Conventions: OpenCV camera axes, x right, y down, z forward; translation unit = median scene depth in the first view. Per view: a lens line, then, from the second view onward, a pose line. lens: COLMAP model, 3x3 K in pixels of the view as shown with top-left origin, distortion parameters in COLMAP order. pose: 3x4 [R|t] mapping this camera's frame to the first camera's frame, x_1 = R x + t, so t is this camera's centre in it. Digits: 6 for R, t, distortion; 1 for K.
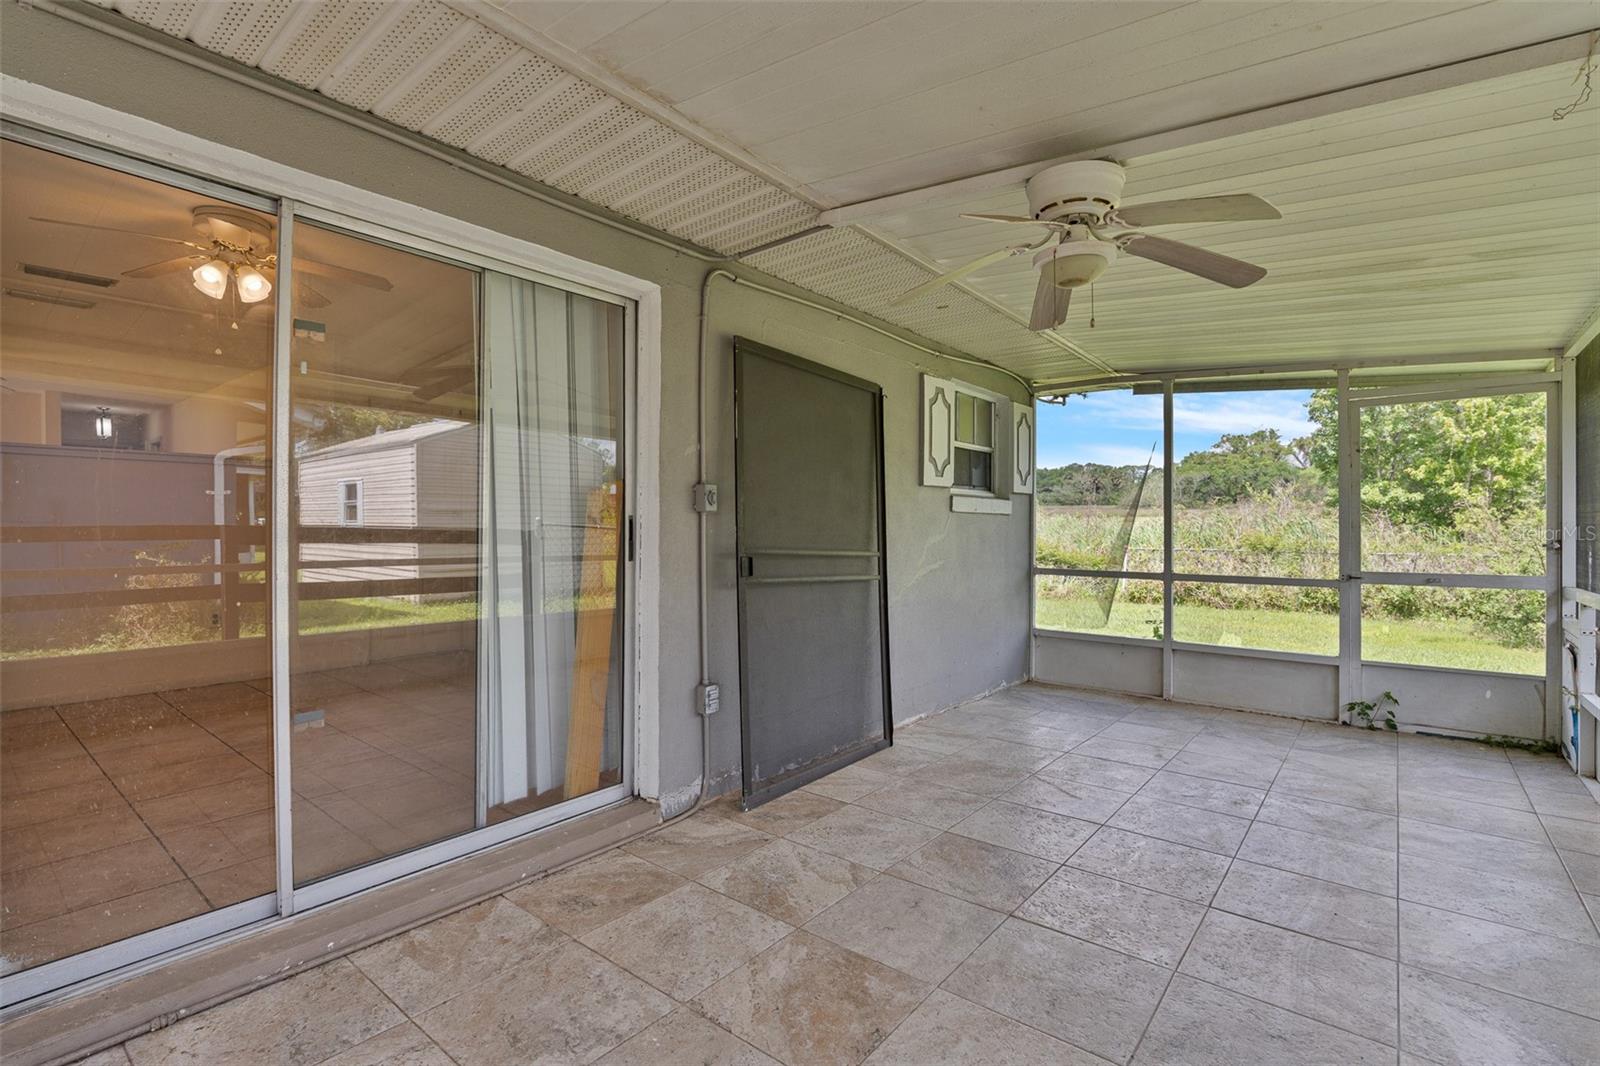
lens RADIAL K [[724.6, 0, 798.9], [0, 724.6, 528.2], [0, 0, 1]] dist [-0.011717, 0.005025]
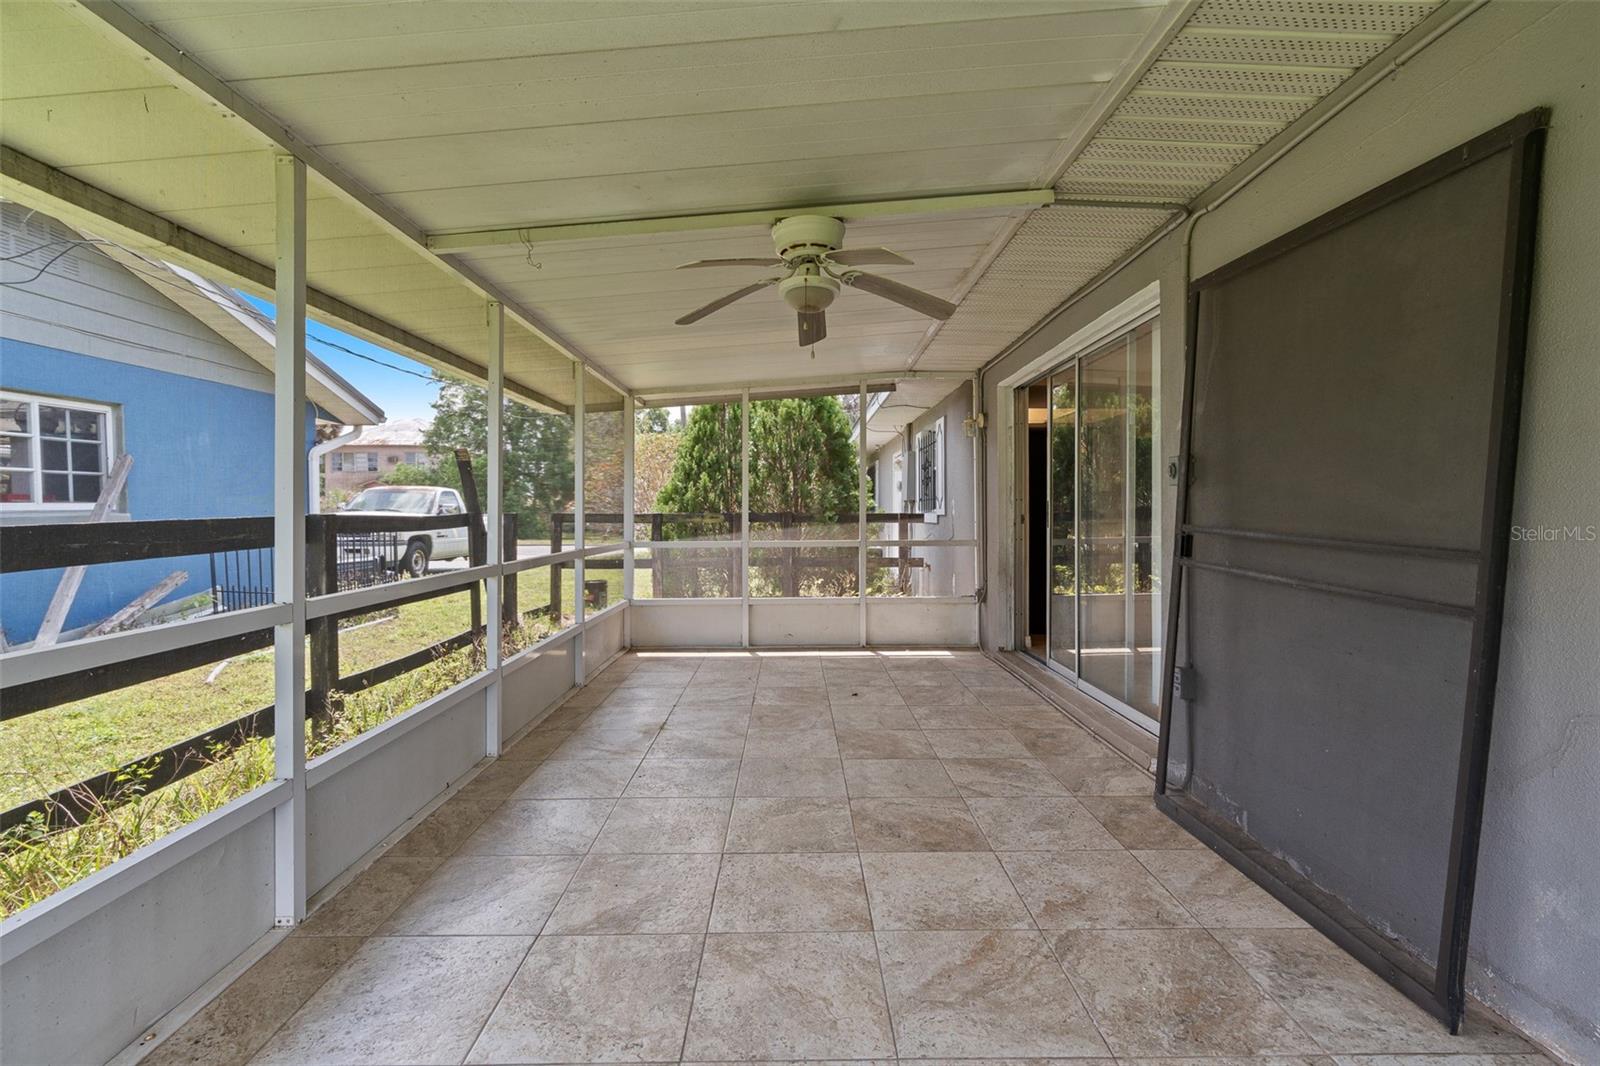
lens RADIAL K [[724.6, 0, 798.4], [0, 724.6, 529.8], [0, 0, 1]] dist [-0.011717, 0.005025]
pose [[-0.765190, 0.012825, -0.643676, 0.945051], [-0.001798, 0.999755, 0.022057, 0.016773], [0.643801, 0.018036, -0.764980, 1.524362]]
